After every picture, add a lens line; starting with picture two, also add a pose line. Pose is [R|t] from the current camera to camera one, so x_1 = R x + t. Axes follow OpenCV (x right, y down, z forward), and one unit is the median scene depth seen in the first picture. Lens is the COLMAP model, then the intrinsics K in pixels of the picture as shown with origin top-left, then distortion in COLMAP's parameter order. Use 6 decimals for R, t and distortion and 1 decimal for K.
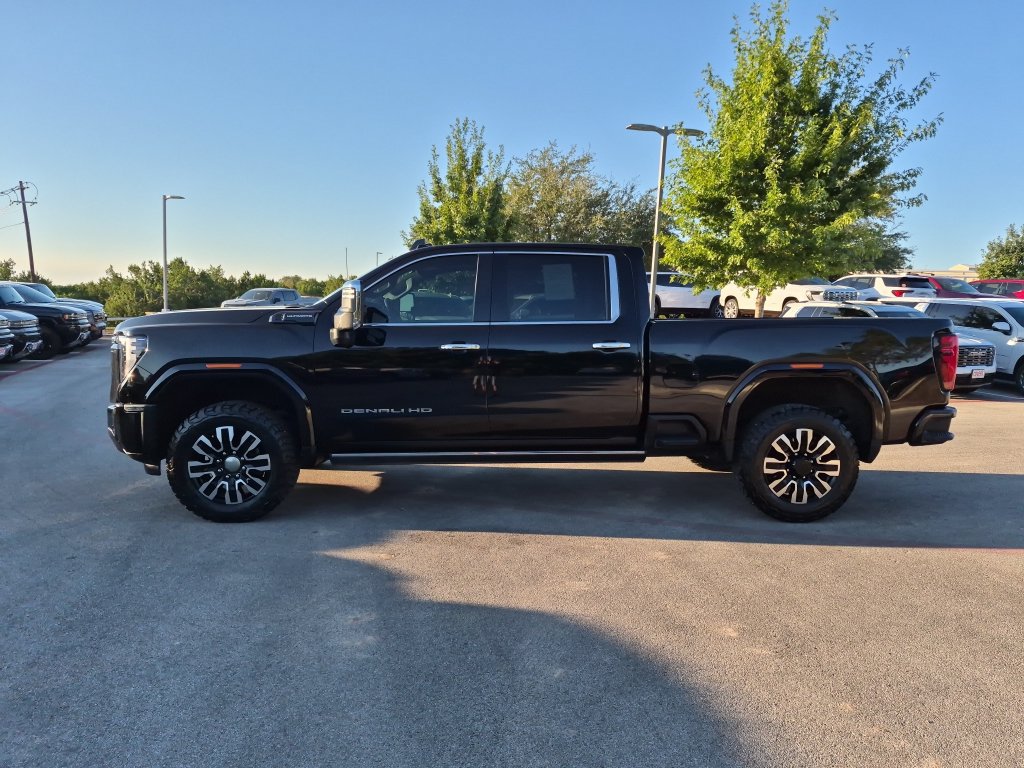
lens RADIAL K [[695.0, 0, 520.0], [0, 695.0, 385.5], [0, 0, 1]] dist [0.076798, -0.068343]
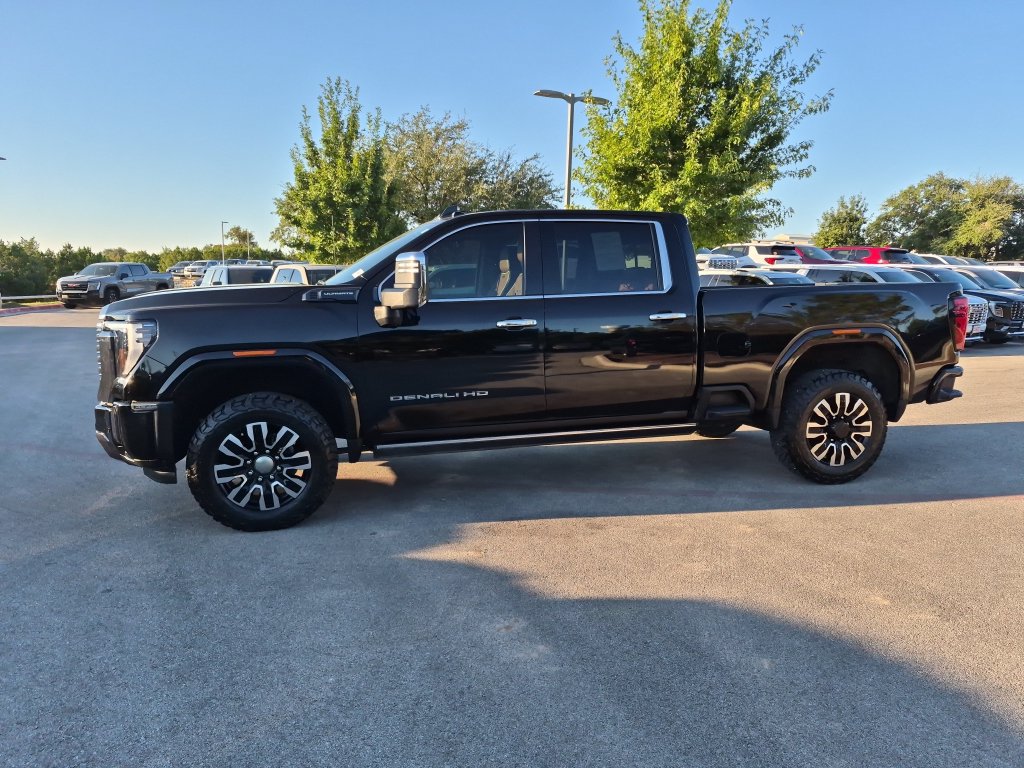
lens RADIAL K [[695.0, 0, 515.6], [0, 695.0, 388.3], [0, 0, 1]] dist [0.076798, -0.068343]
pose [[0.980582, -0.047409, 0.190291, -0.257542], [0.038968, 0.998094, 0.047861, -0.012597], [-0.192197, -0.039517, 0.980560, 0.083908]]
